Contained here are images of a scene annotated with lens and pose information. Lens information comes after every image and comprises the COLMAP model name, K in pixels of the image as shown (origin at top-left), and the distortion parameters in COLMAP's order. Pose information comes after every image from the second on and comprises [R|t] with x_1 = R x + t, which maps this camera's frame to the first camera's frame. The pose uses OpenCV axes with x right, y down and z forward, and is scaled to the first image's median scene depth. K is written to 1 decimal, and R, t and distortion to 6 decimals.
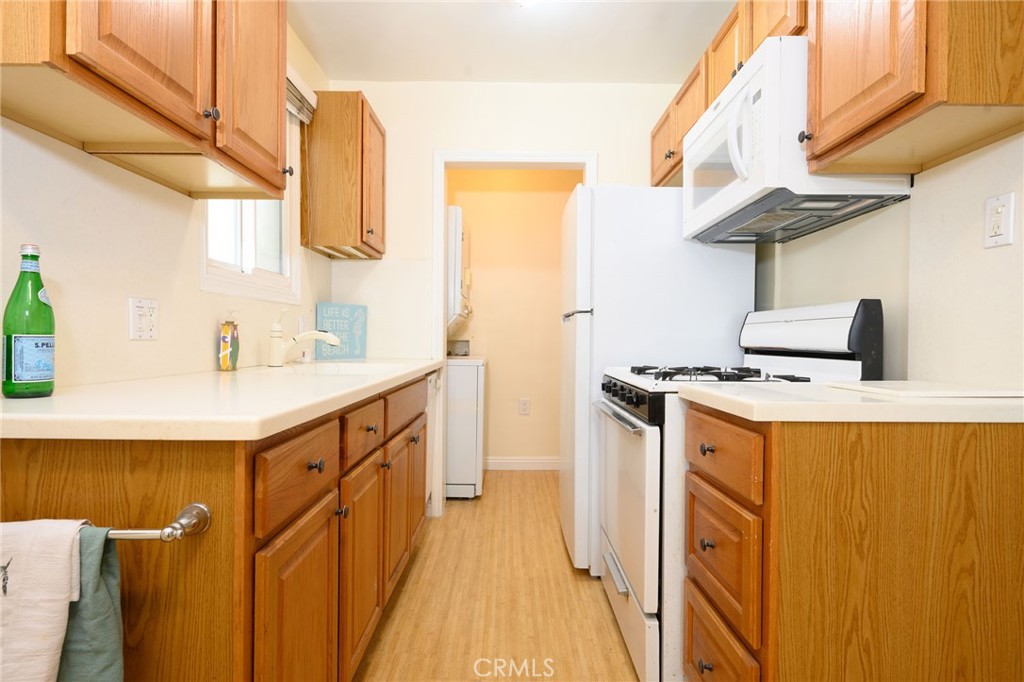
lens RADIAL K [[555.8, 0, 513.0], [0, 555.8, 347.8], [0, 0, 1]] dist [-0.002990, 0.001409]
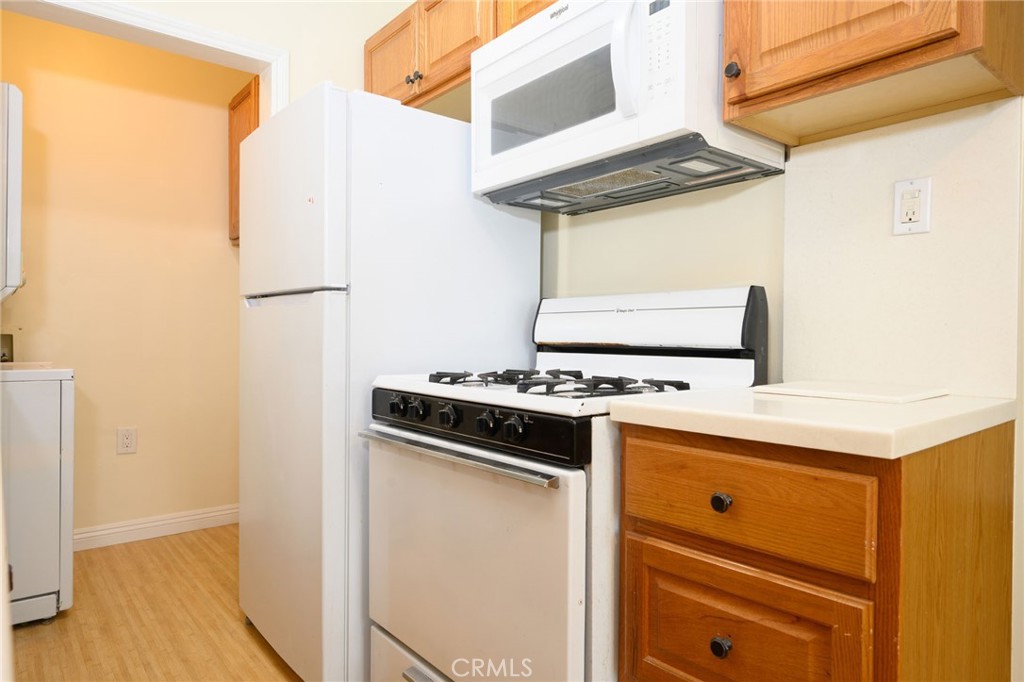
lens RADIAL K [[638.1, 0, 513.2], [0, 638.1, 346.6], [0, 0, 1]] dist [0.006323, -0.001836]
pose [[0.776578, -0.012341, 0.629900, -0.253774], [0.008184, 0.999921, 0.009500, -0.007330], [-0.629968, -0.002222, 0.776618, 0.463526]]
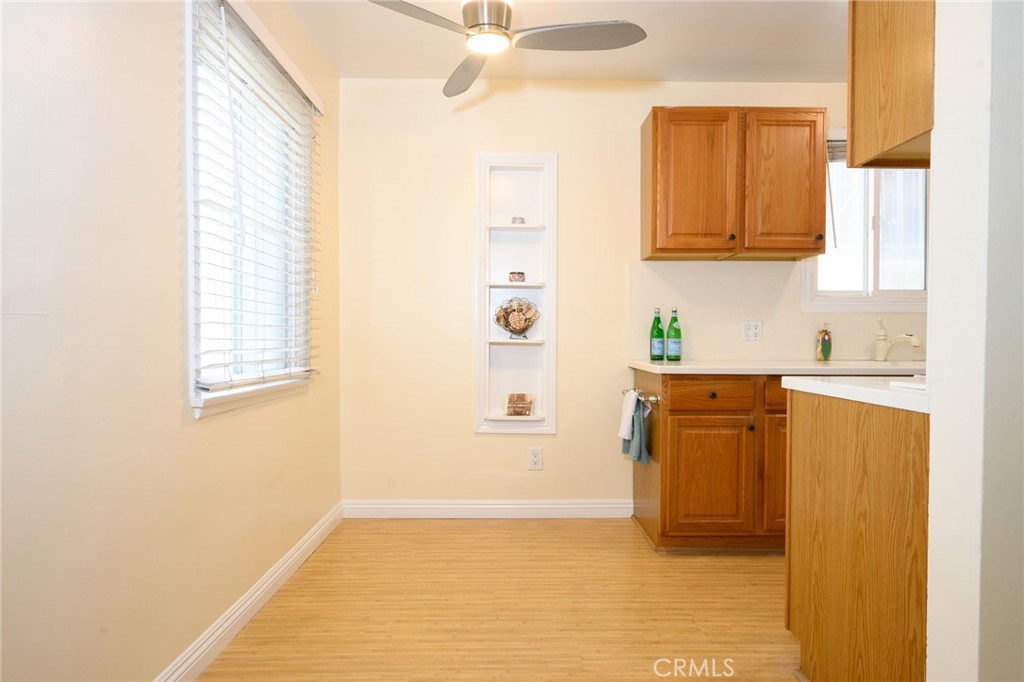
lens RADIAL K [[604.0, 0, 512.8], [0, 604.0, 348.2], [0, 0, 1]] dist [0.002461, -0.000943]
pose [[0.006586, 0.010914, -0.999919, 1.534543], [-0.019607, 0.999750, 0.010783, 0.005333], [0.999786, 0.019534, 0.006798, 0.107104]]
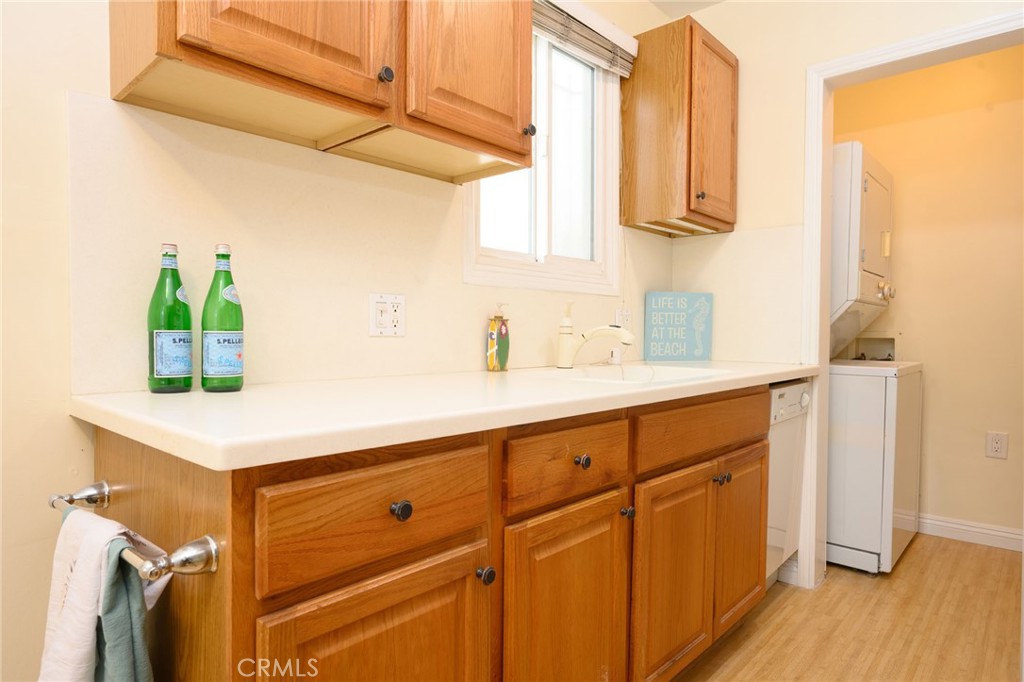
lens RADIAL K [[604.0, 0, 513.5], [0, 604.0, 346.8], [0, 0, 1]] dist [0.002461, -0.000943]
pose [[0.738736, 0.013028, -0.673869, 0.204943], [-0.011743, 0.999910, 0.006457, -0.005487], [0.673893, 0.003143, 0.738823, 0.367710]]
